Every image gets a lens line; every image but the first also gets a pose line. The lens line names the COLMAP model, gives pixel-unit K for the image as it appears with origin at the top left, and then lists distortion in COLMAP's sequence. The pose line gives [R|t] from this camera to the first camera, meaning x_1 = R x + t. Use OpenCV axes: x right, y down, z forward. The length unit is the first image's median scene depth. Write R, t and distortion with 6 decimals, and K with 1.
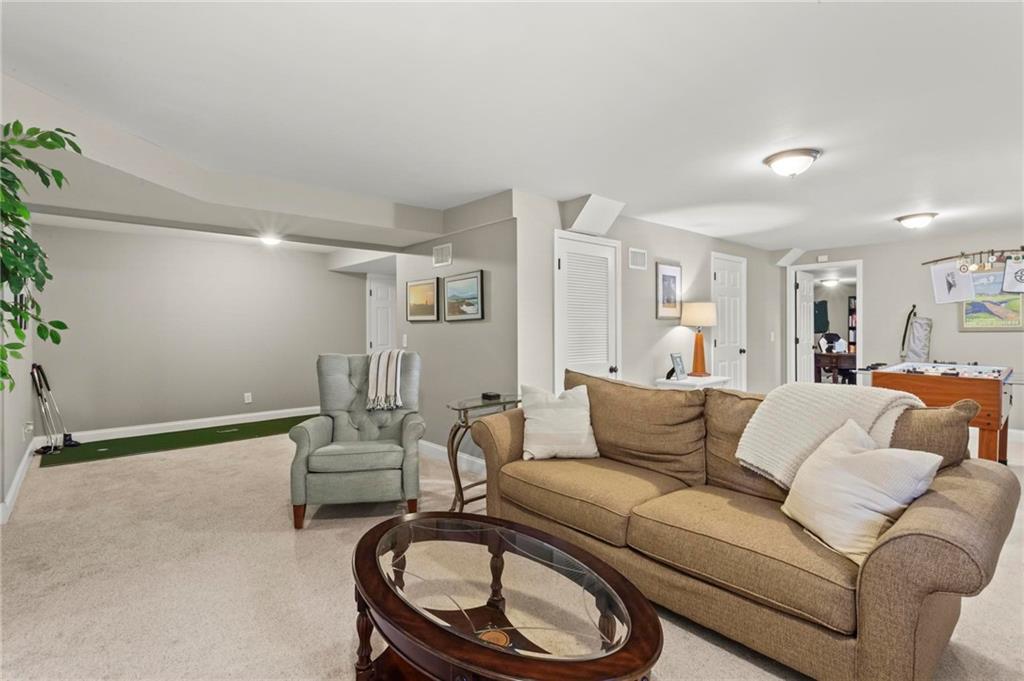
lens RADIAL K [[487.1, 0, 498.2], [0, 487.1, 330.8], [0, 0, 1]] dist [-0.001217, -0.000275]
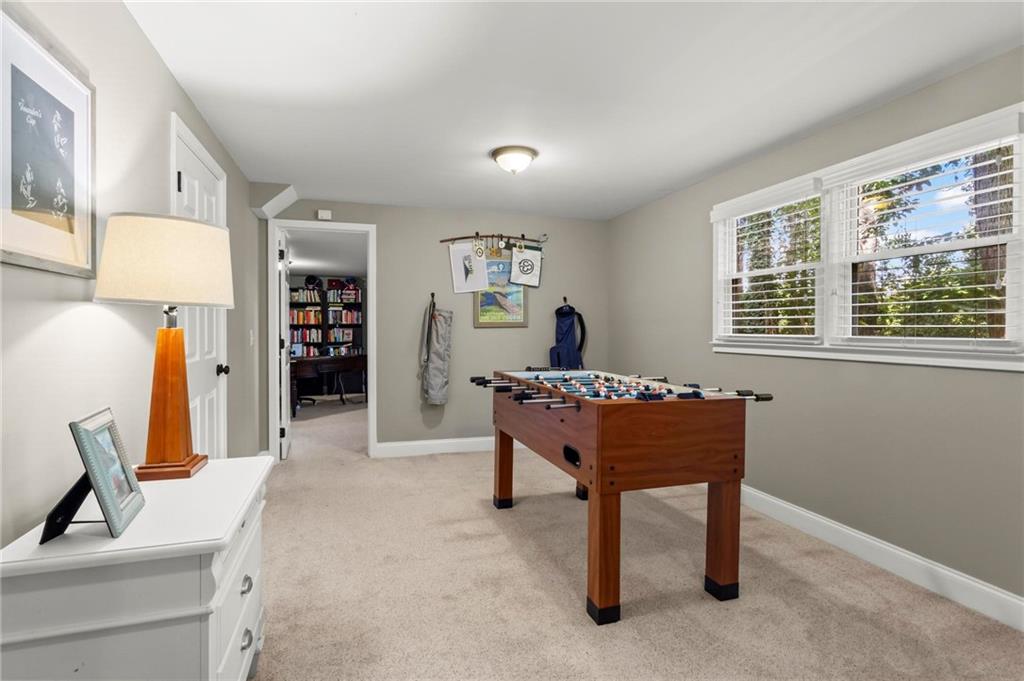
lens RADIAL K [[487.1, 0, 498.2], [0, 487.1, 330.8], [0, 0, 1]] dist [-0.001217, -0.000275]
pose [[0.398686, -0.004230, 0.917078, 0.203079], [0.006803, 0.999975, 0.001654, 0.006490], [-0.917062, 0.005579, 0.398705, 0.647171]]
